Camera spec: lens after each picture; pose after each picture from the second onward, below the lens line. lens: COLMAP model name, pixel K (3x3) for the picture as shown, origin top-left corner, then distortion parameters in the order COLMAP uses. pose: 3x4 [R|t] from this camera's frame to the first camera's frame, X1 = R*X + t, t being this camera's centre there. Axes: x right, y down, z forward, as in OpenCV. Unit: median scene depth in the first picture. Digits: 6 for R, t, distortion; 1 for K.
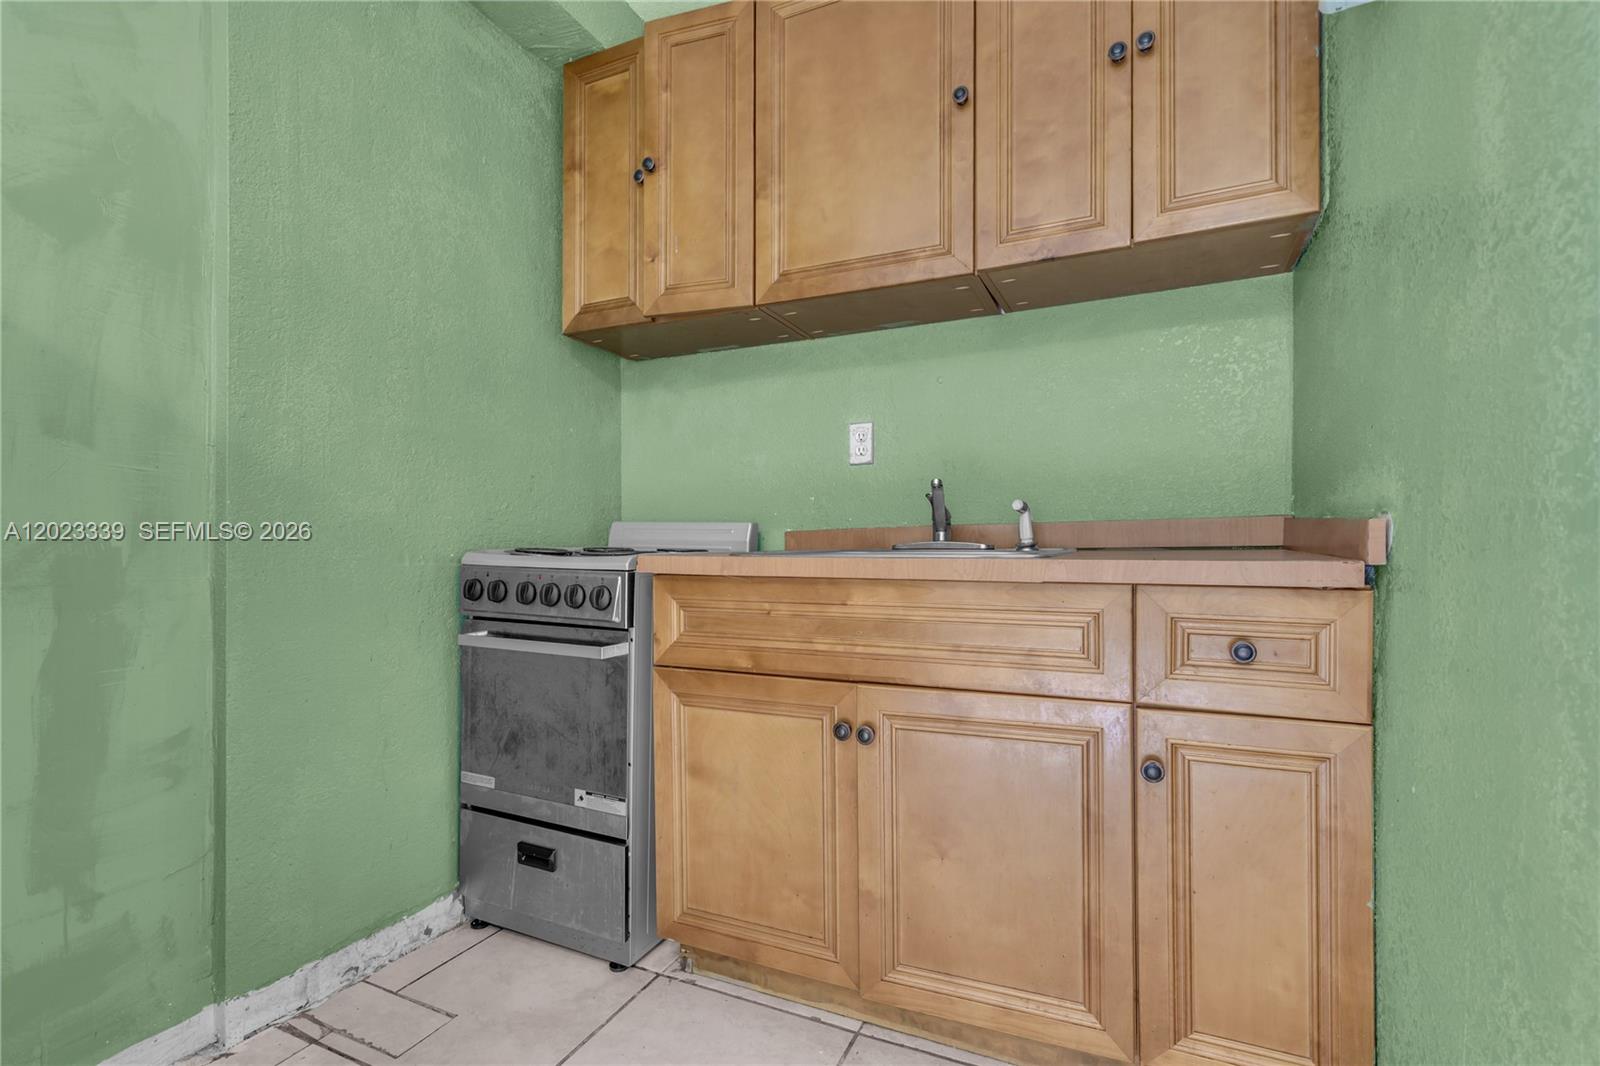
lens RADIAL K [[734.7, 0, 803.0], [0, 734.7, 539.6], [0, 0, 1]] dist [-0.002276, 0.000993]
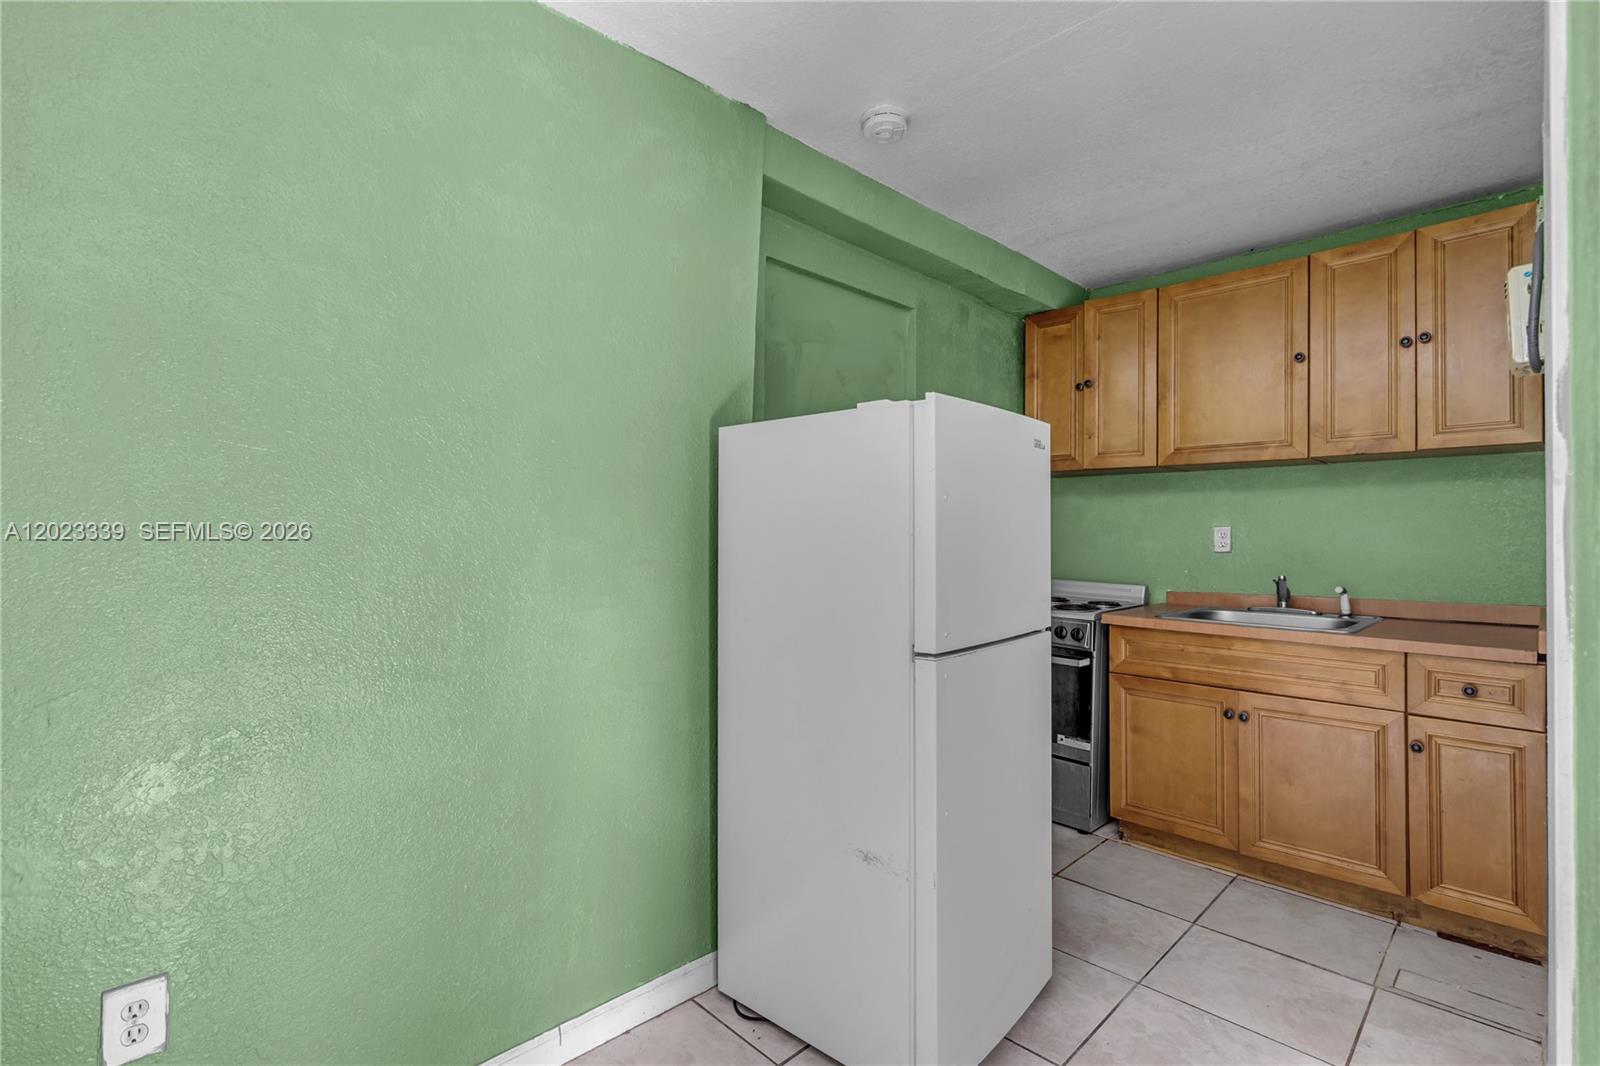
lens RADIAL K [[734.7, 0, 800.7], [0, 734.7, 522.9], [0, 0, 1]] dist [-0.002276, 0.000993]
pose [[0.934696, 0.003539, -0.355430, -0.292273], [-0.007555, 0.999922, -0.009911, -0.201059], [0.355368, 0.011949, 0.934650, -1.126791]]
